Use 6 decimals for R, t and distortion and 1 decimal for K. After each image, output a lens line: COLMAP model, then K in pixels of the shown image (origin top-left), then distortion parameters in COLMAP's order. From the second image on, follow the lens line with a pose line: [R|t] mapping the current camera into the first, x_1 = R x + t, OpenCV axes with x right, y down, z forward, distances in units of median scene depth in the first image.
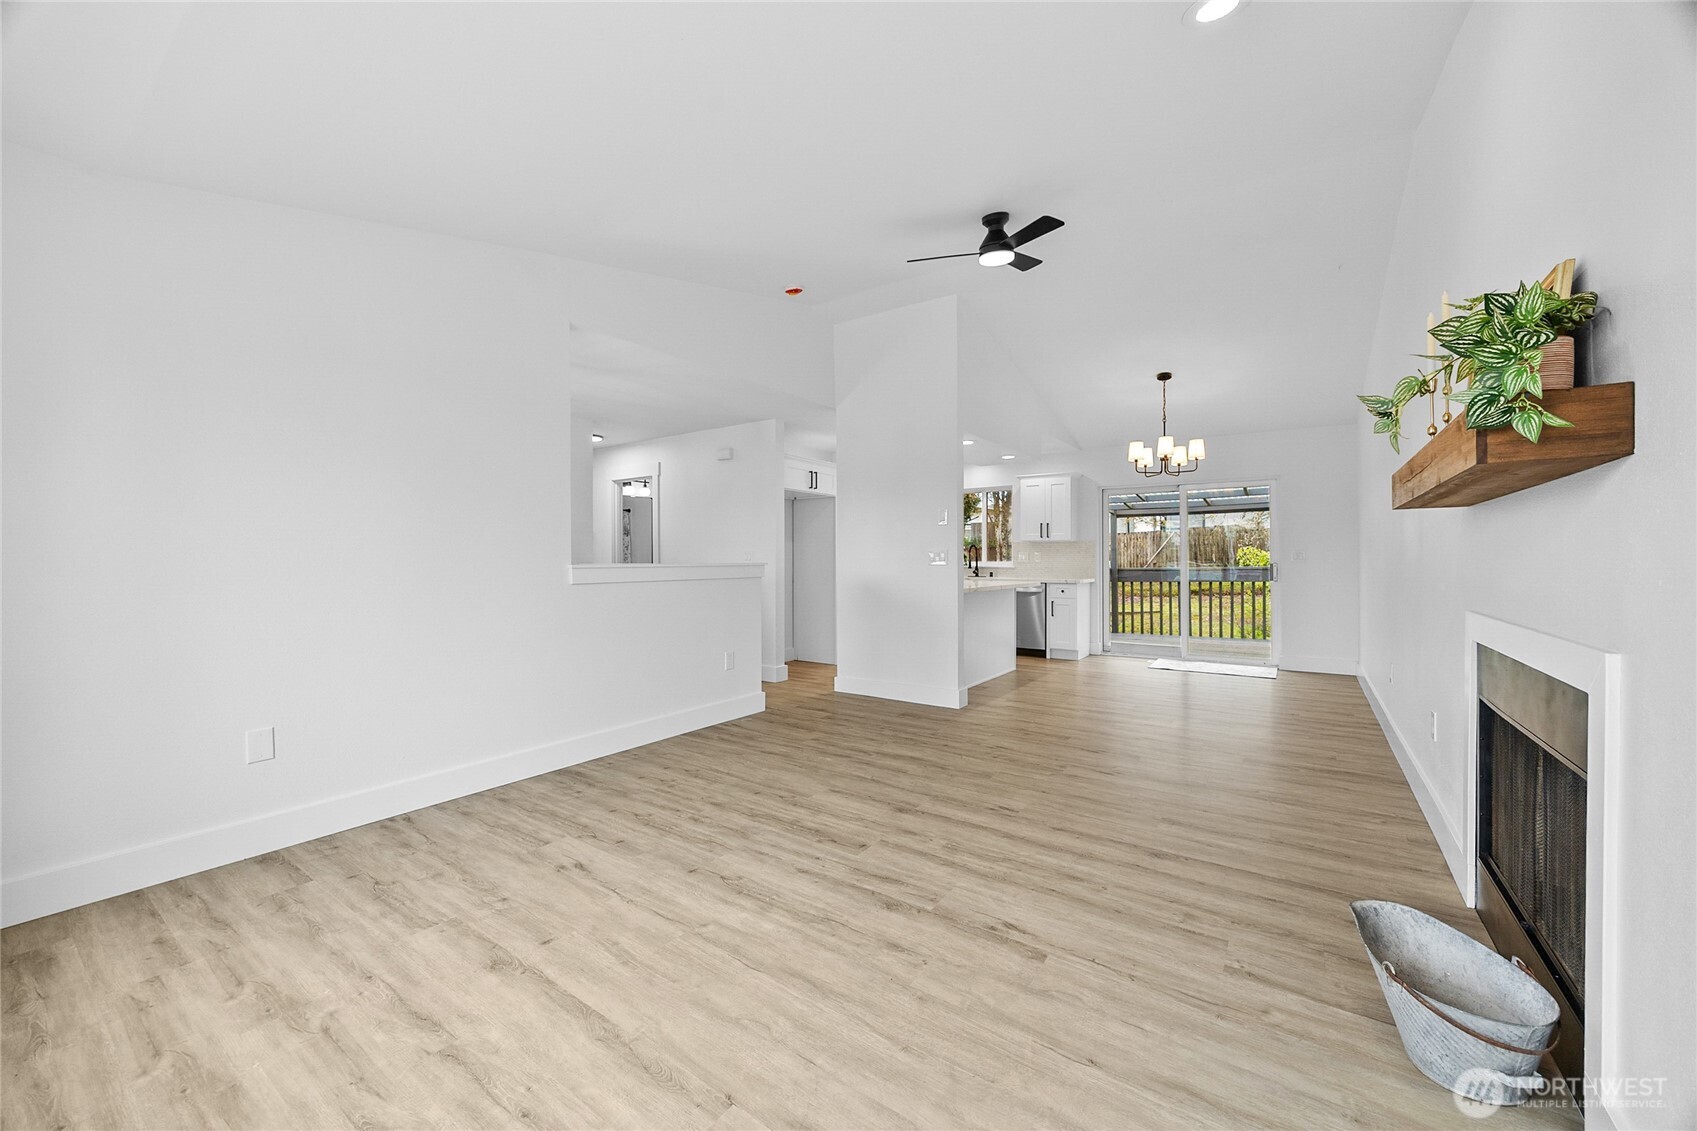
lens RADIAL K [[651.6, 0, 839.2], [0, 651.6, 554.9], [0, 0, 1]] dist [-0.001866, 0.000156]
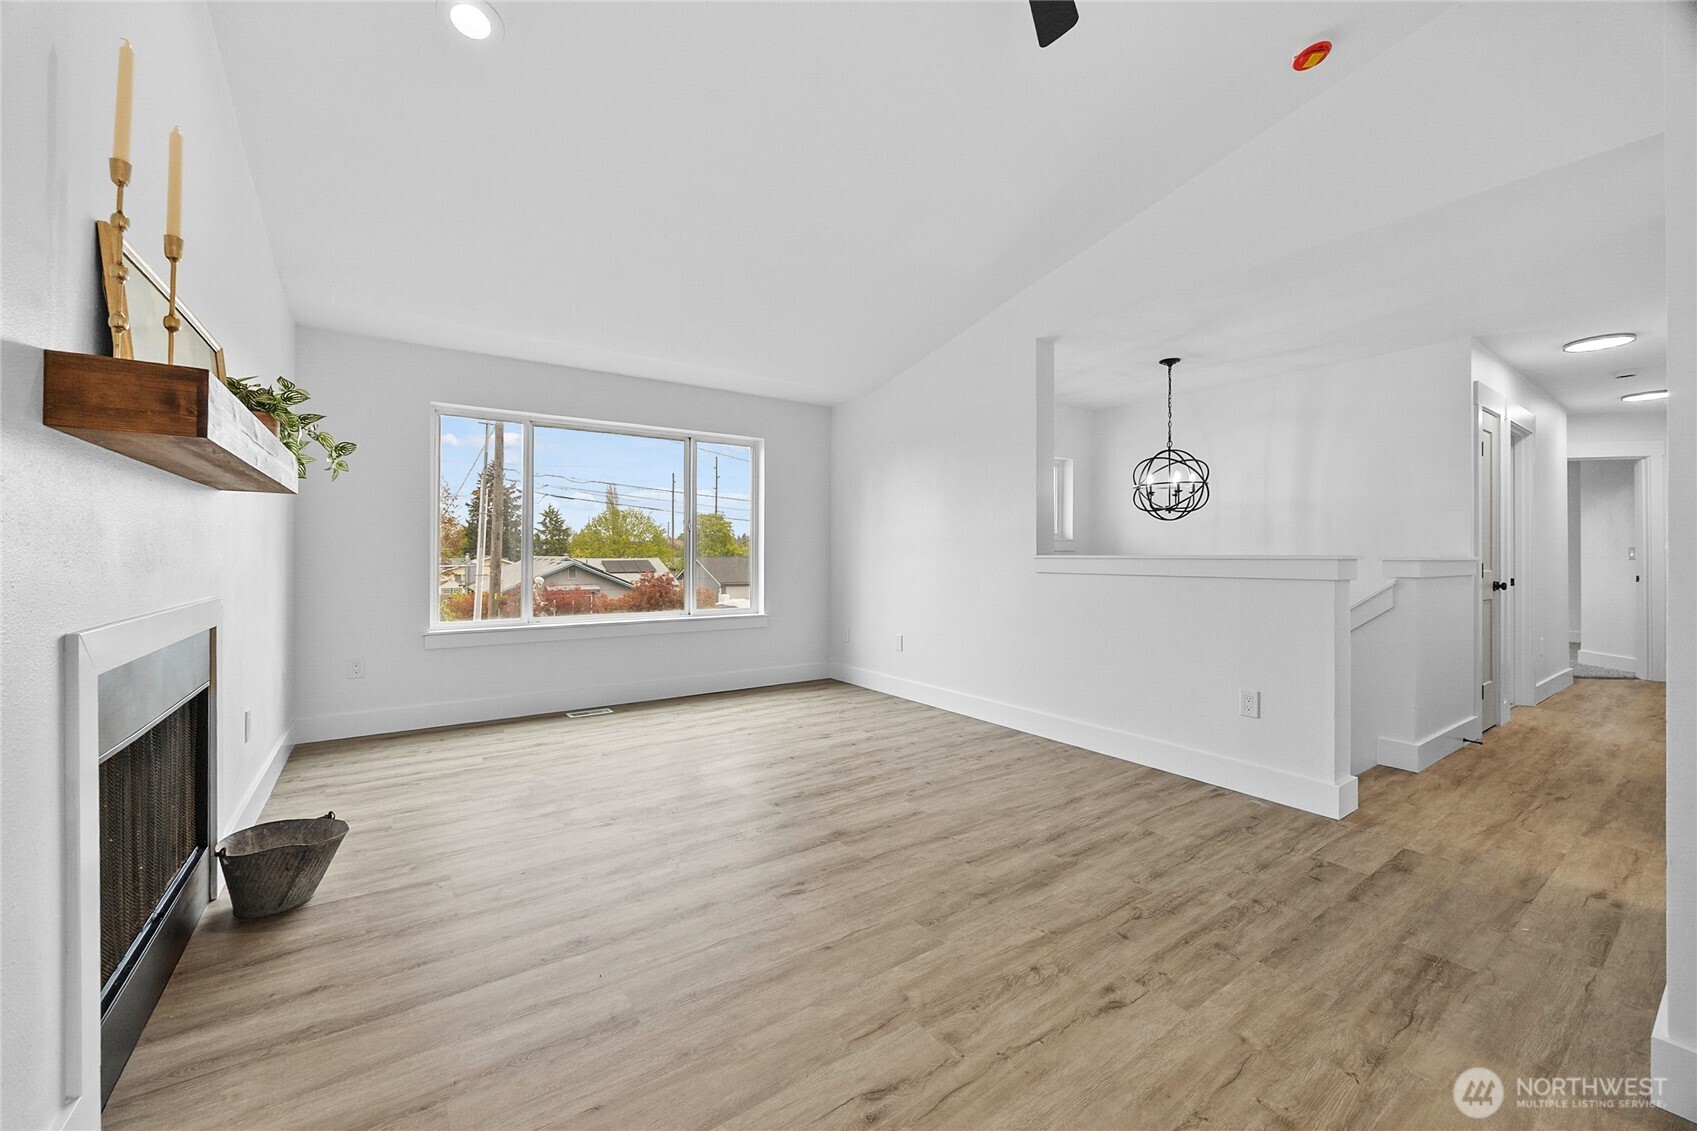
lens RADIAL K [[651.6, 0, 839.2], [0, 651.6, 554.9], [0, 0, 1]] dist [-0.001866, 0.000156]
pose [[-0.346587, 0.000091, -0.938018, 0.719318], [0.004181, 0.999990, -0.001448, 0.013890], [0.938009, -0.004423, -0.346584, 1.022444]]
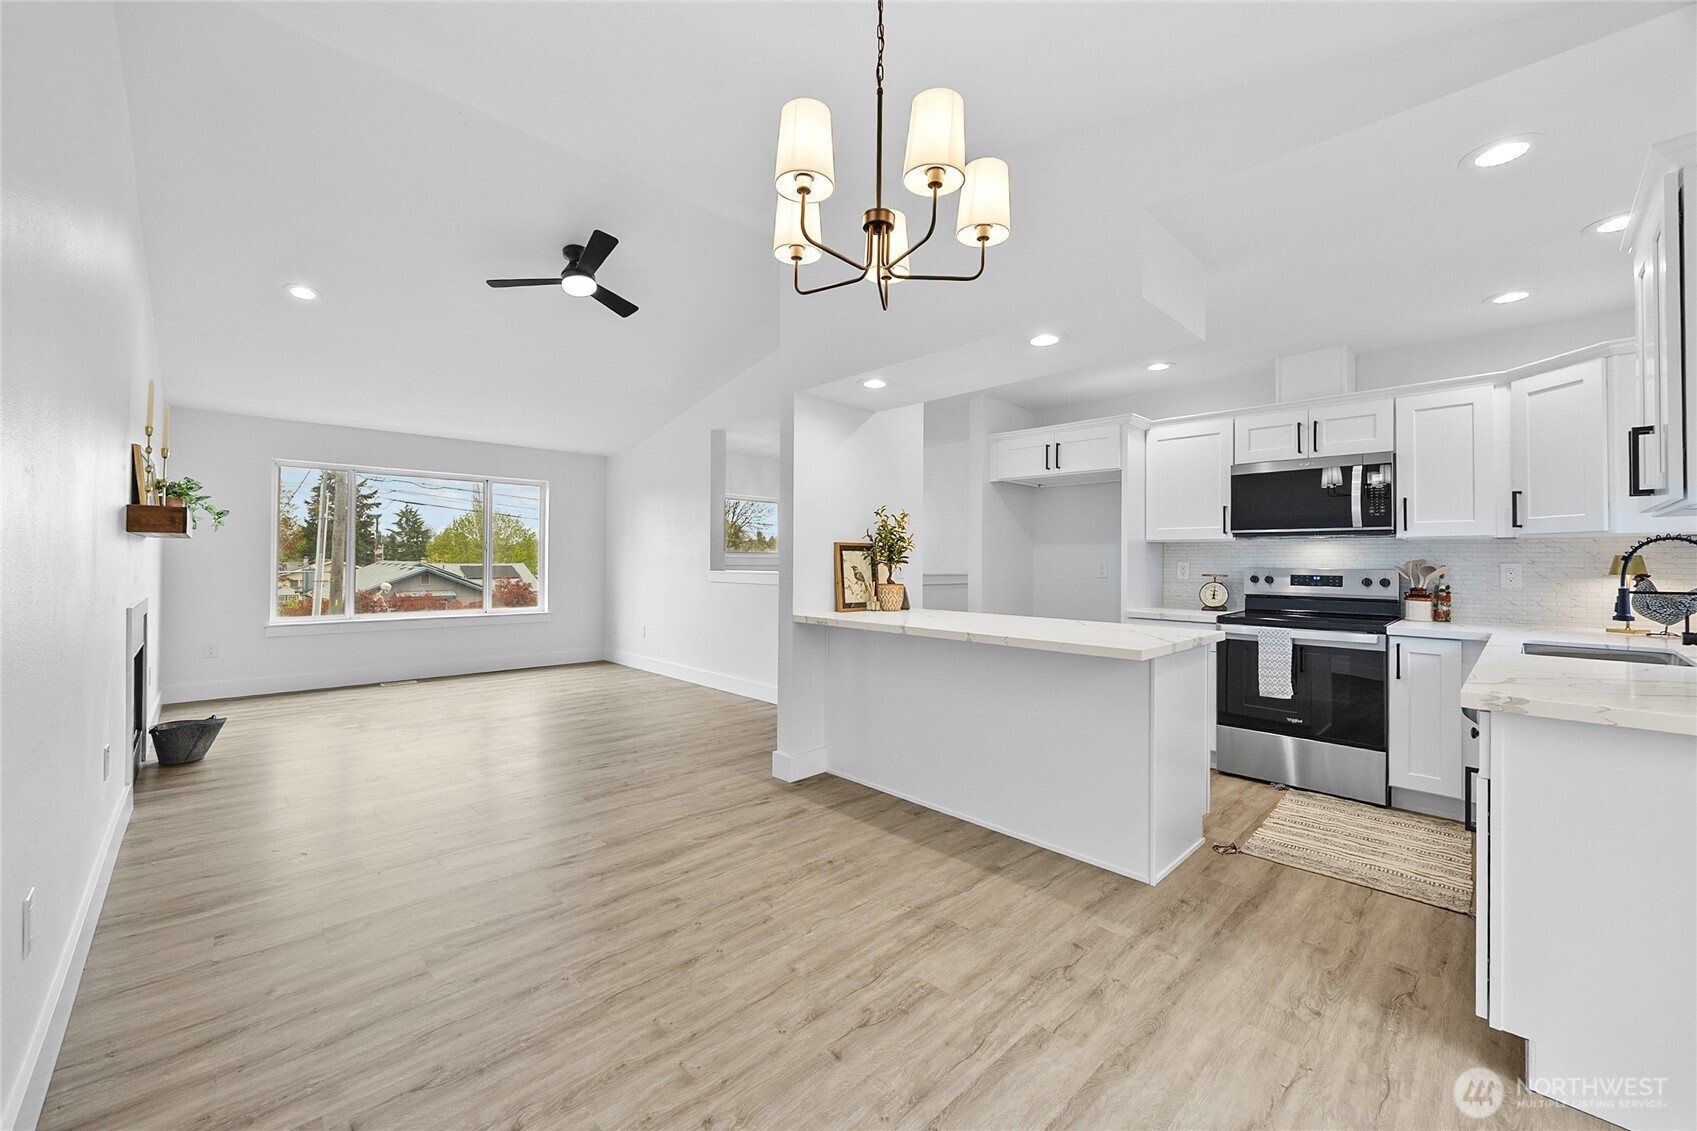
lens RADIAL K [[664.5, 0, 840.6], [0, 664.5, 561.3], [0, 0, 1]] dist [-0.001557, 0.000030]
pose [[-0.193428, -0.000028, -0.981114, 1.191754], [-0.001321, 0.999999, 0.000232, -0.009682], [0.981114, 0.001341, -0.193428, 1.600283]]
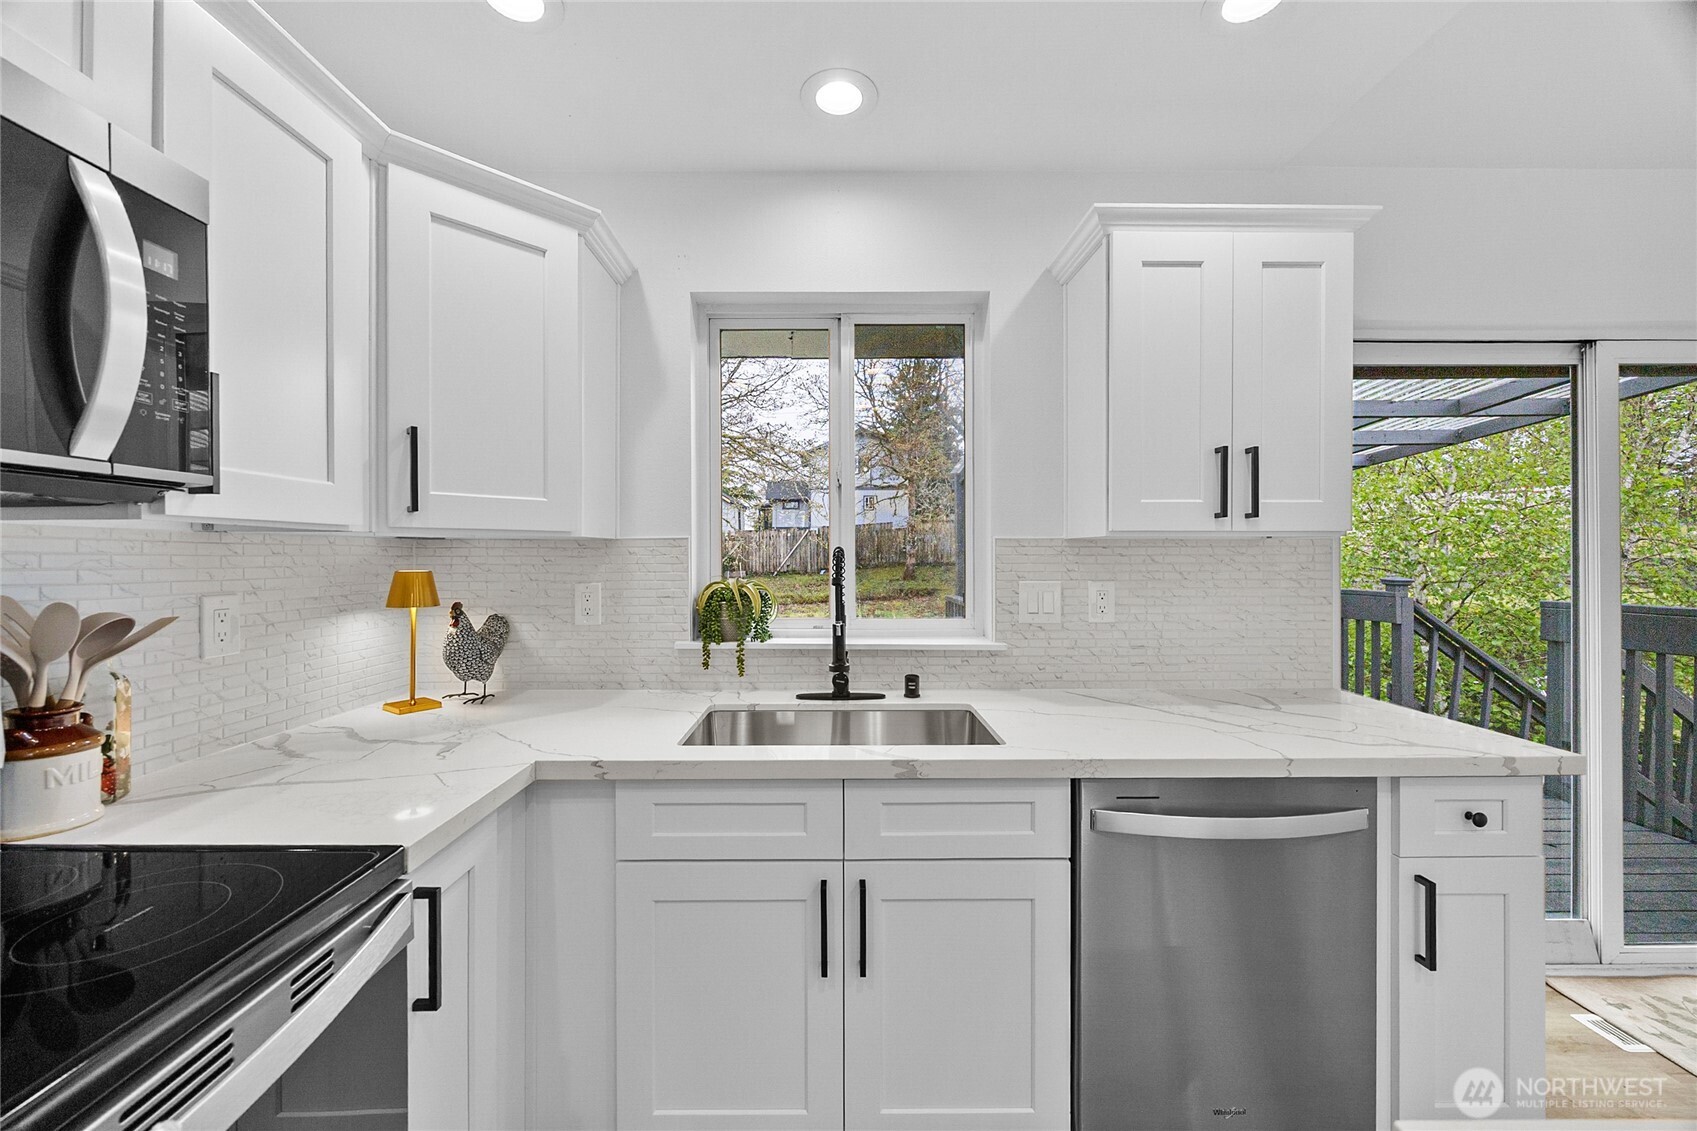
lens RADIAL K [[651.6, 0, 839.2], [0, 651.6, 554.9], [0, 0, 1]] dist [-0.001866, 0.000156]
pose [[0.815315, 0.000443, 0.579018, 0.185528], [-0.002365, 0.999994, 0.002565, -0.031172], [-0.579013, -0.003460, 0.815311, 1.855496]]
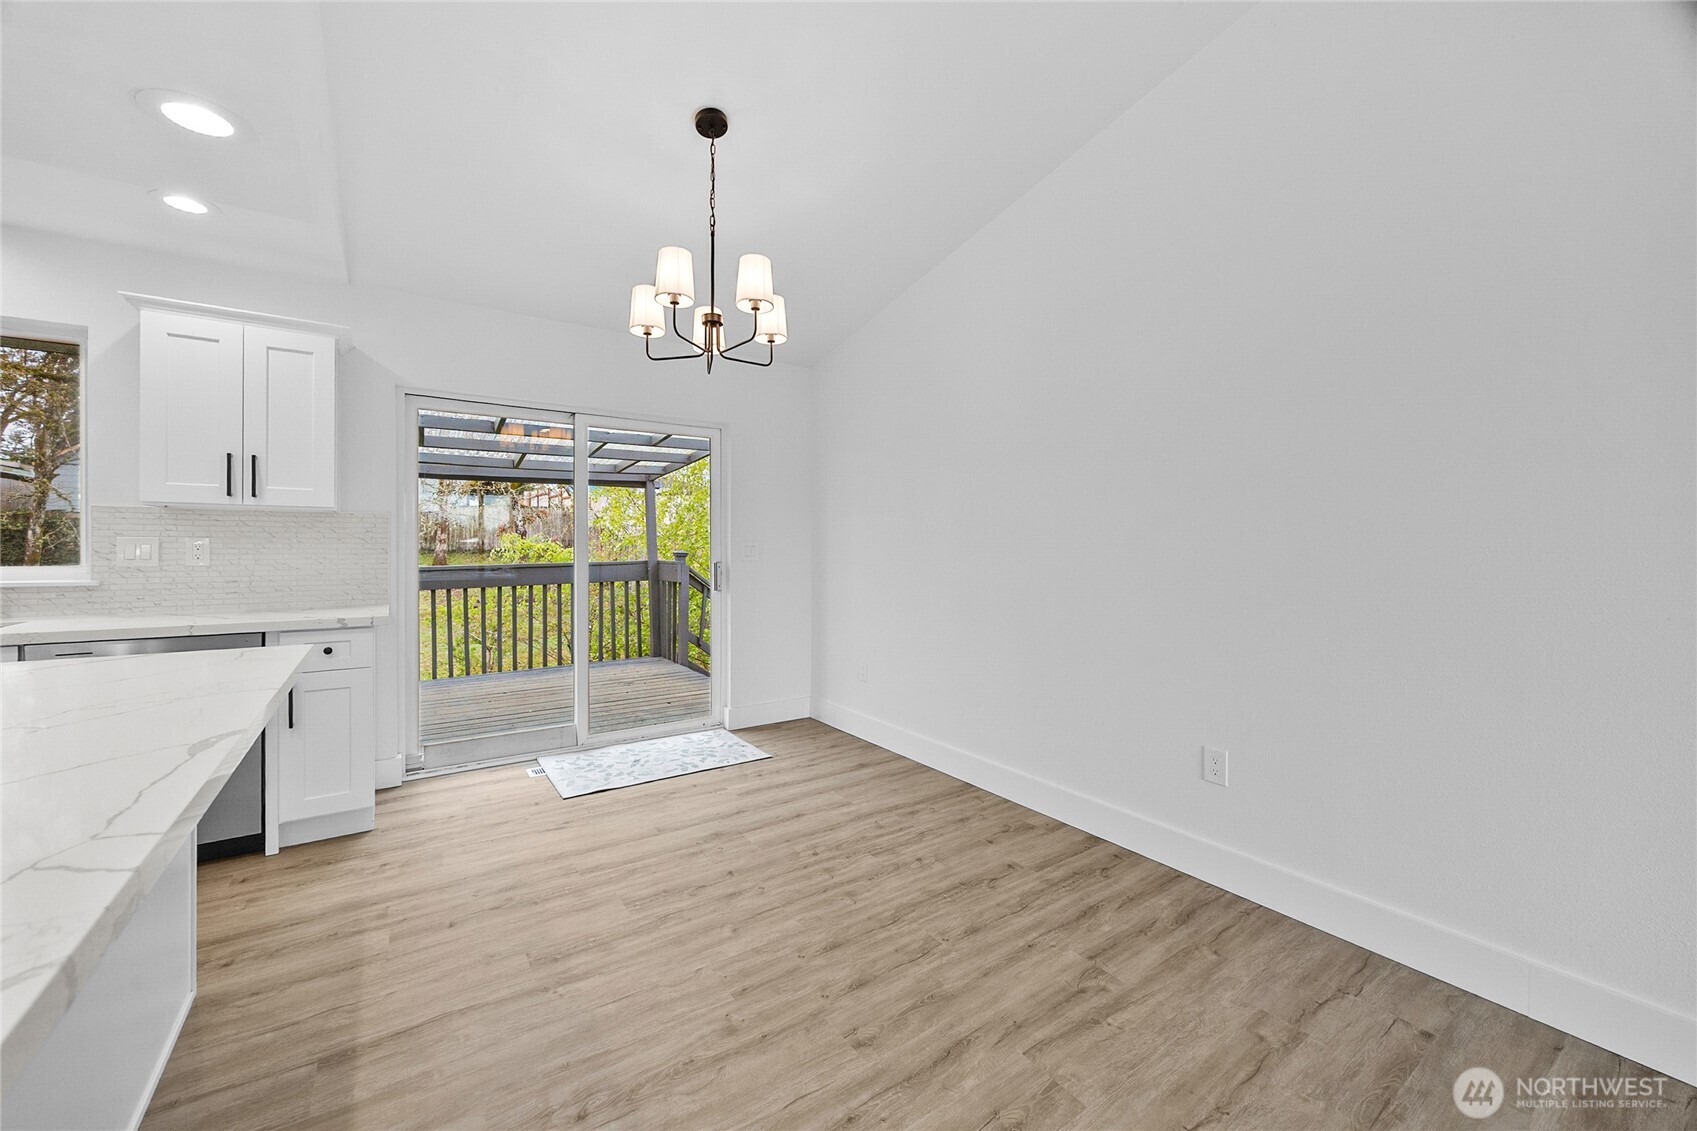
lens RADIAL K [[651.6, 0, 839.2], [0, 651.6, 554.9], [0, 0, 1]] dist [-0.001866, 0.000156]
pose [[0.354868, -0.008456, 0.934878, 0.210205], [-0.011474, 0.999844, 0.013399, -0.008242], [-0.934846, -0.015481, 0.354716, 1.193399]]
